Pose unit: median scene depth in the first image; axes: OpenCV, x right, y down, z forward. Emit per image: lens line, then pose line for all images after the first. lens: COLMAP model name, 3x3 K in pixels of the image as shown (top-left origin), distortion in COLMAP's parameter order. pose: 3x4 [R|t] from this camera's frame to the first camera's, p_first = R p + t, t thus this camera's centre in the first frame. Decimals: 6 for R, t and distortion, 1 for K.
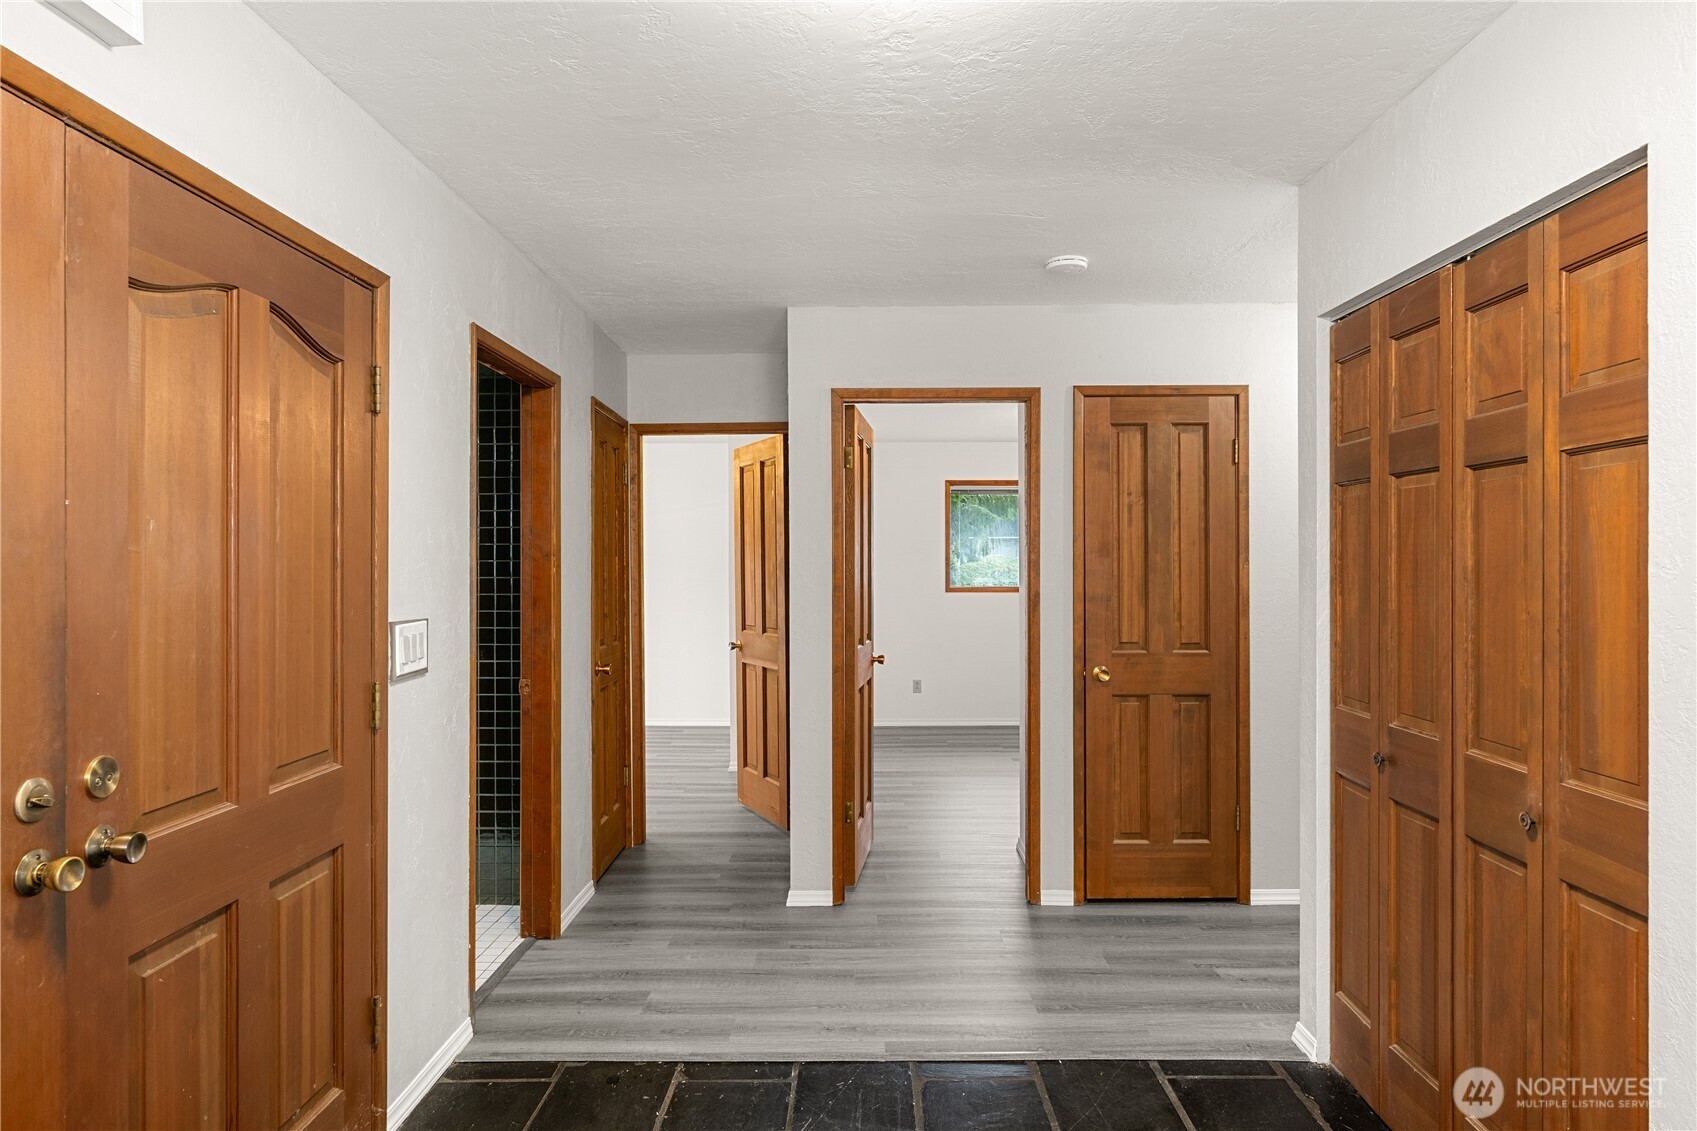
lens RADIAL K [[1019.9, 0, 848.5], [0, 1019.9, 565.5], [0, 0, 1]] dist [-0.000238, 0.000303]
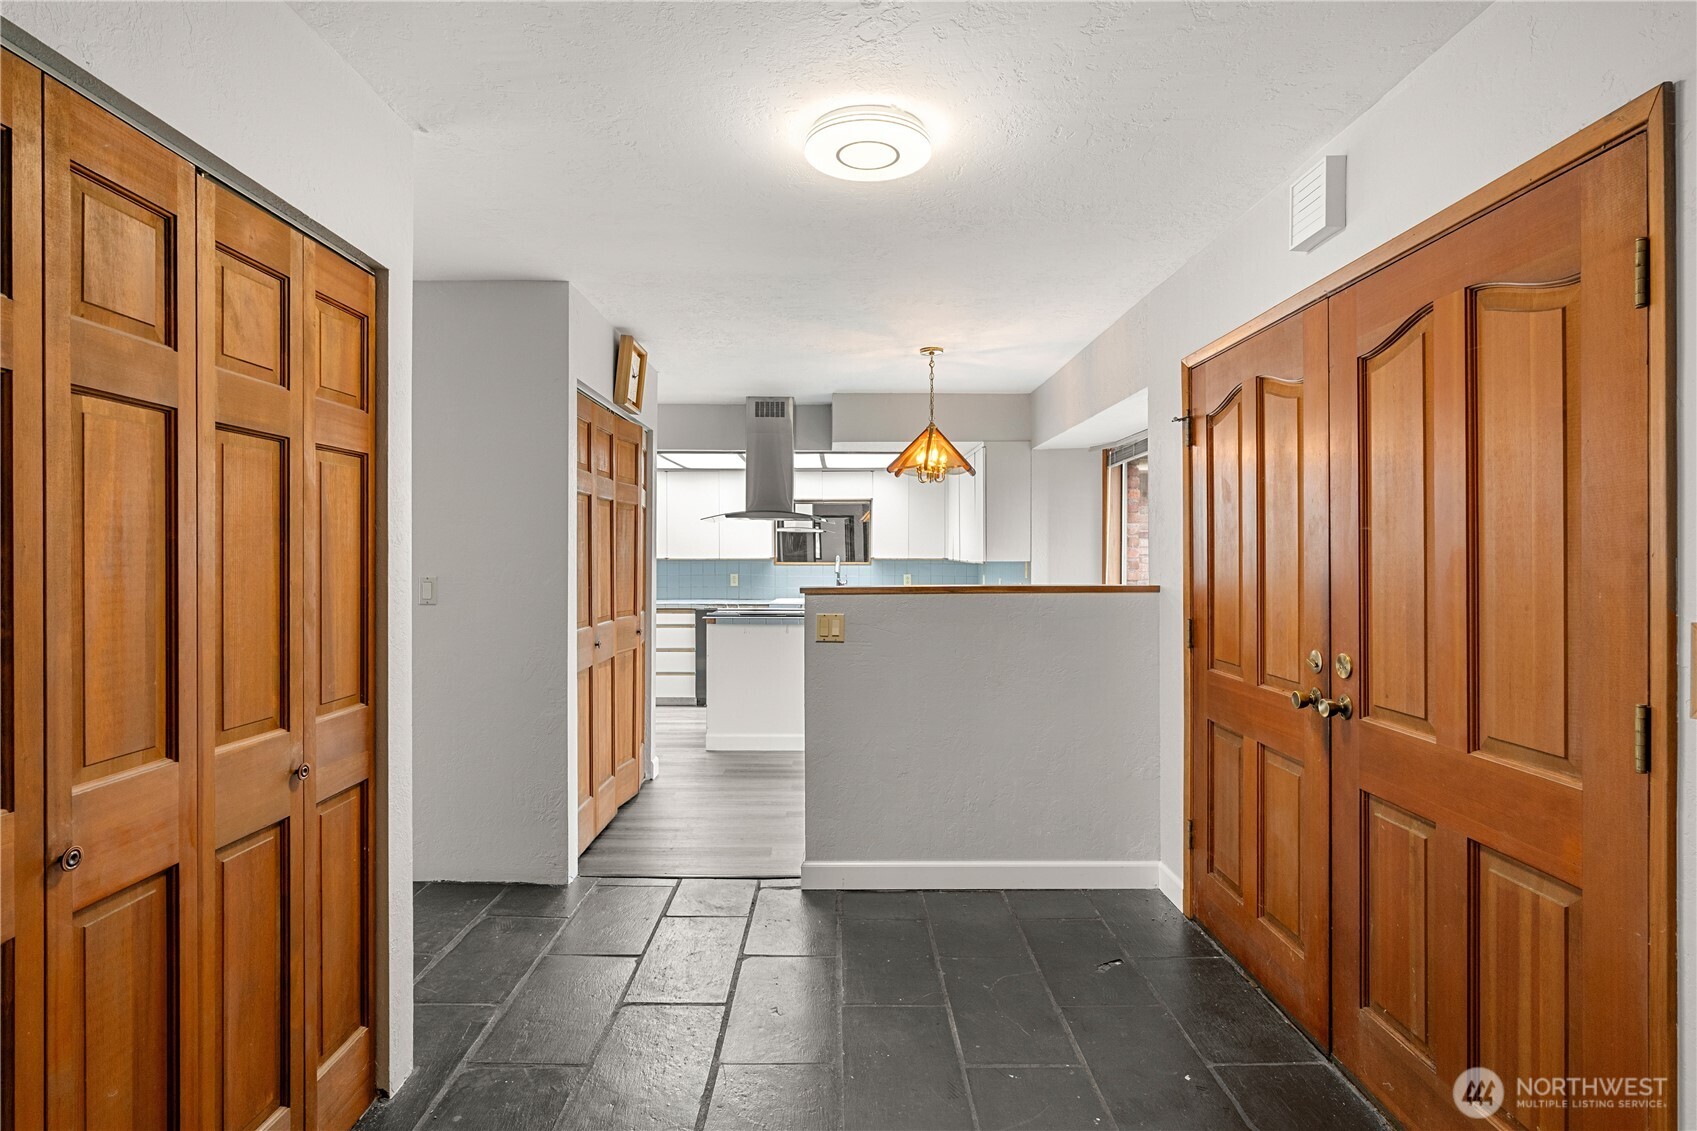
lens RADIAL K [[921.2, 0, 848.5], [0, 921.2, 565.5], [0, 0, 1]] dist [0.000103, -0.000016]
pose [[-0.999529, 0.002259, -0.030593, 0.096240], [0.002007, 0.999964, 0.008278, 0.018752], [0.030610, 0.008212, -0.999498, 1.806444]]
